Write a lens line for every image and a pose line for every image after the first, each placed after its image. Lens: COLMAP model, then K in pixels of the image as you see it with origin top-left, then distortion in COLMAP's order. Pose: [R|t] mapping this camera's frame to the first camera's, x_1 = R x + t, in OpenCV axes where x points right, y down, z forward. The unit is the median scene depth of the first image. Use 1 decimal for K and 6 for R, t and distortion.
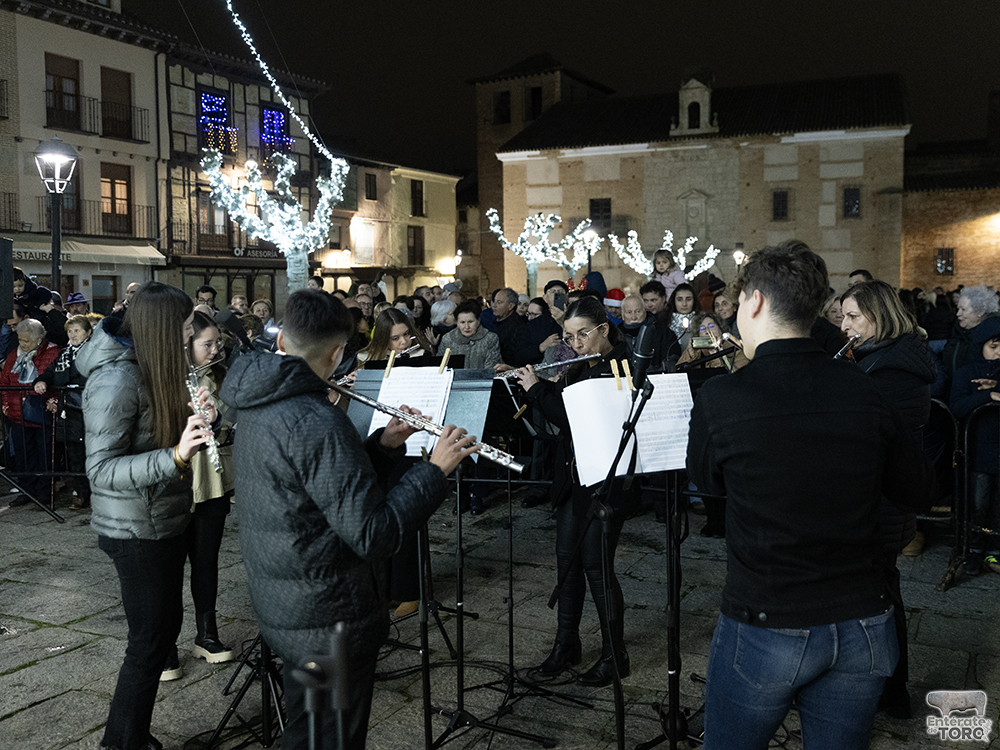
lens RADIAL K [[965.6, 0, 532.1], [0, 965.6, 343.1], [0, 0, 1]] dist [0.004430, 0.009317]
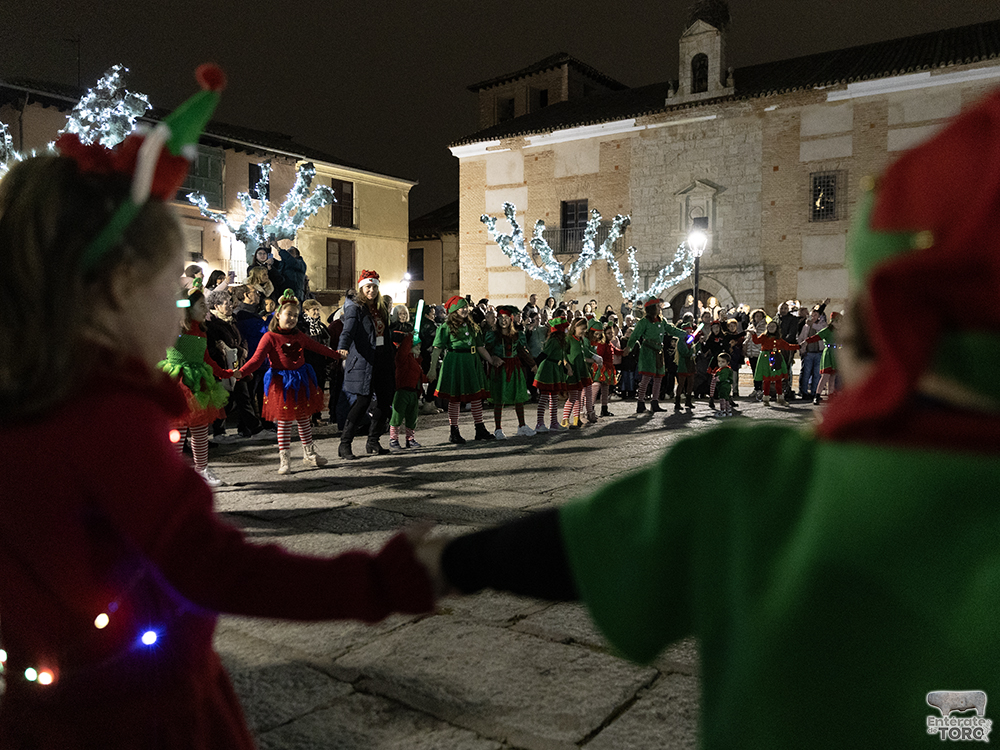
lens RADIAL K [[772.0, 0, 541.5], [0, 772.0, 377.0], [0, 0, 1]] dist [0.026614, -0.010304]
pose [[0.987718, 0.021454, -0.154770, 0.143719], [-0.022754, 0.999719, -0.006634, -0.010371], [0.154584, 0.010074, 0.987928, 0.424546]]
